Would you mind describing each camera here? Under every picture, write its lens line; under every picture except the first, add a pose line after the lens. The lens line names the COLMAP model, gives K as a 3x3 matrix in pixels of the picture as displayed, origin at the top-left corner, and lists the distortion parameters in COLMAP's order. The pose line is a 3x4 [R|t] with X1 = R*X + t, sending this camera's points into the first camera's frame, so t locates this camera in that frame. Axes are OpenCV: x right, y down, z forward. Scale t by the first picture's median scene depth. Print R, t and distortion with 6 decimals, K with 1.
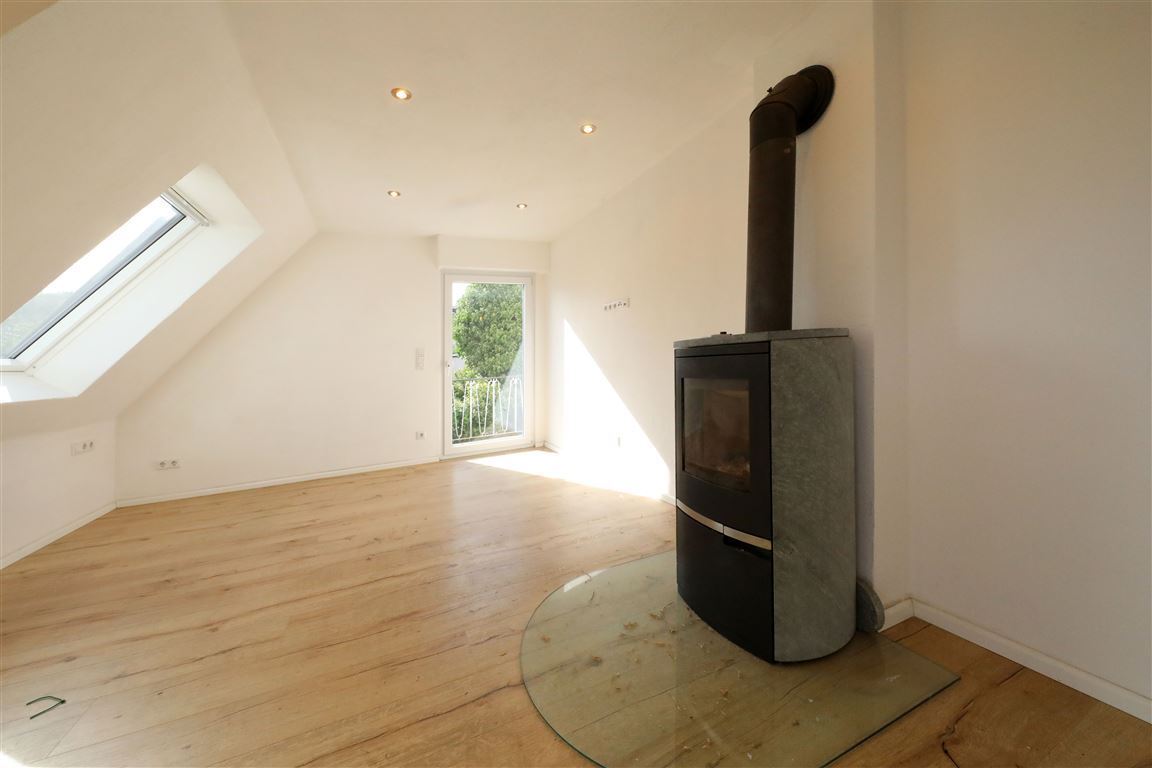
lens RADIAL K [[388.7, 0, 575.8], [0, 388.7, 342.7], [0, 0, 1]] dist [0.000377, -0.000091]
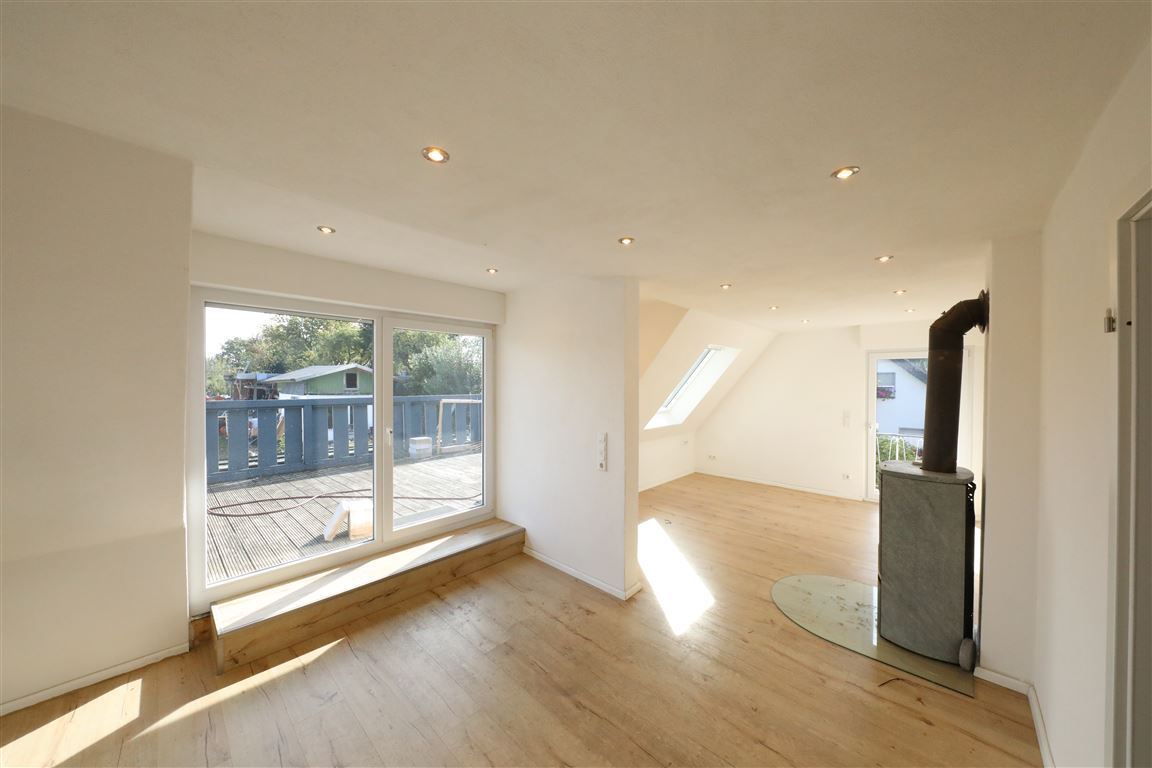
lens RADIAL K [[399.9, 0, 585.3], [0, 399.9, 383.0], [0, 0, 1]] dist [-0.000562, -0.000244]
pose [[0.380232, 0.050147, -0.923531, 0.776763], [0.012818, 0.998147, 0.059476, -0.264738], [0.924802, -0.034453, 0.378885, -0.492865]]
